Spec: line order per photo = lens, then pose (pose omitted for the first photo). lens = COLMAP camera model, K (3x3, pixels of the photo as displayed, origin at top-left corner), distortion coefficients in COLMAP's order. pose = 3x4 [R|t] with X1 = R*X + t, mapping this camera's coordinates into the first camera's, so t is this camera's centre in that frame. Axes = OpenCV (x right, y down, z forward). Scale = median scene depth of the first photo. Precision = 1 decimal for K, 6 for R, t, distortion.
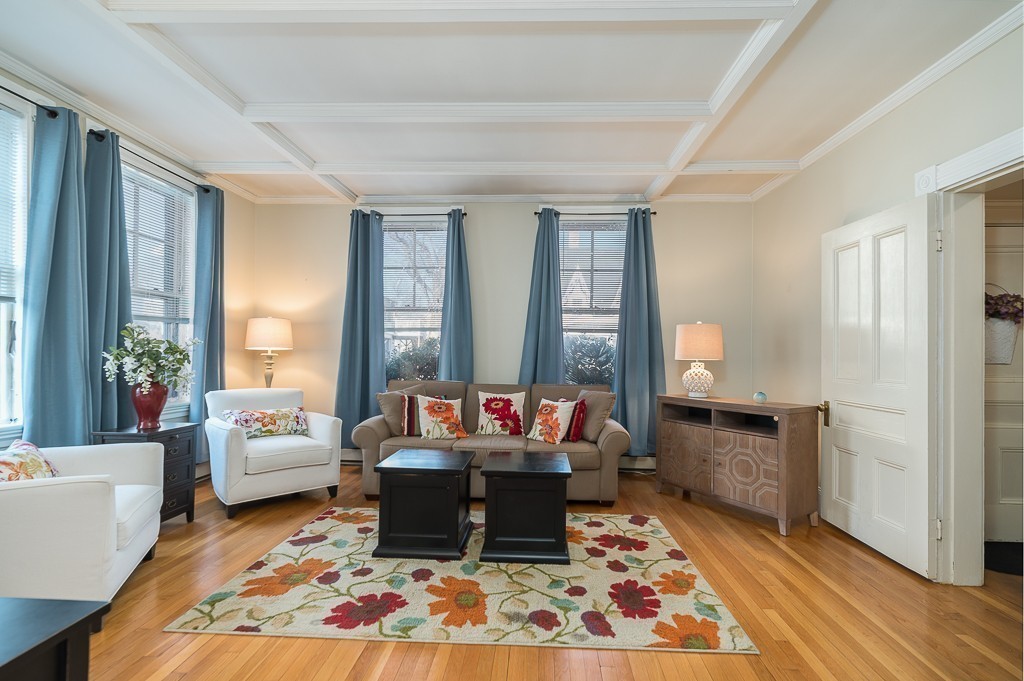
lens RADIAL K [[477.9, 0, 499.6], [0, 477.9, 353.1], [0, 0, 1]] dist [0.002137, 0.000067]
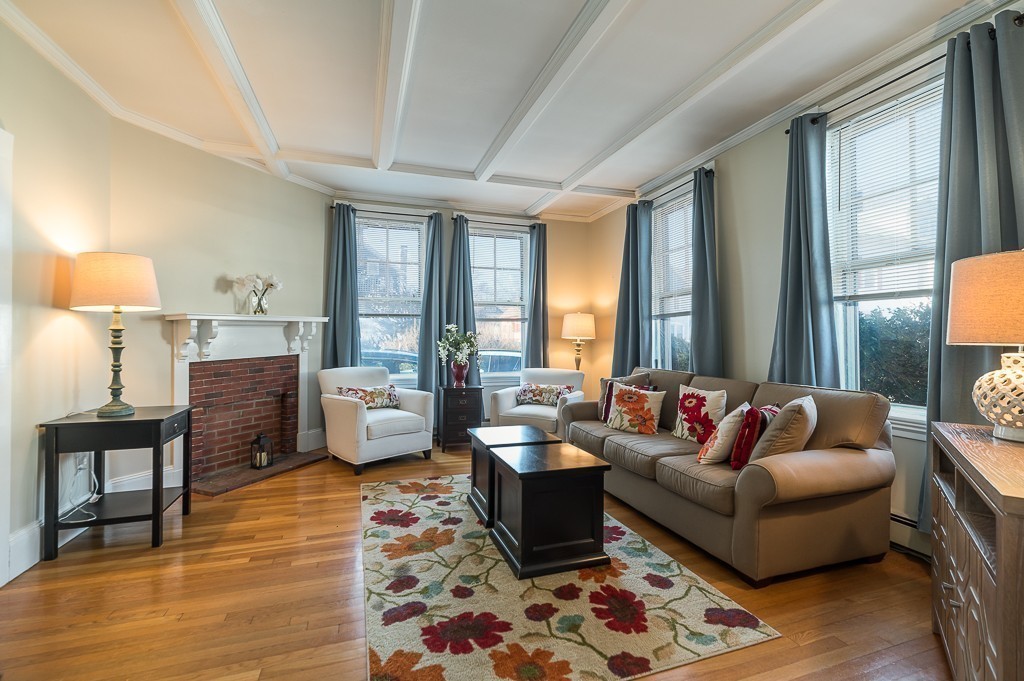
lens RADIAL K [[449.7, 0, 512.0], [0, 449.7, 340.5], [0, 0, 1]] dist [0.003097, -0.000243]
pose [[0.350268, -0.015134, -0.936527, 0.902946], [0.001136, 0.999876, -0.015733, 0.024676], [0.936649, 0.004447, 0.350241, 0.699420]]
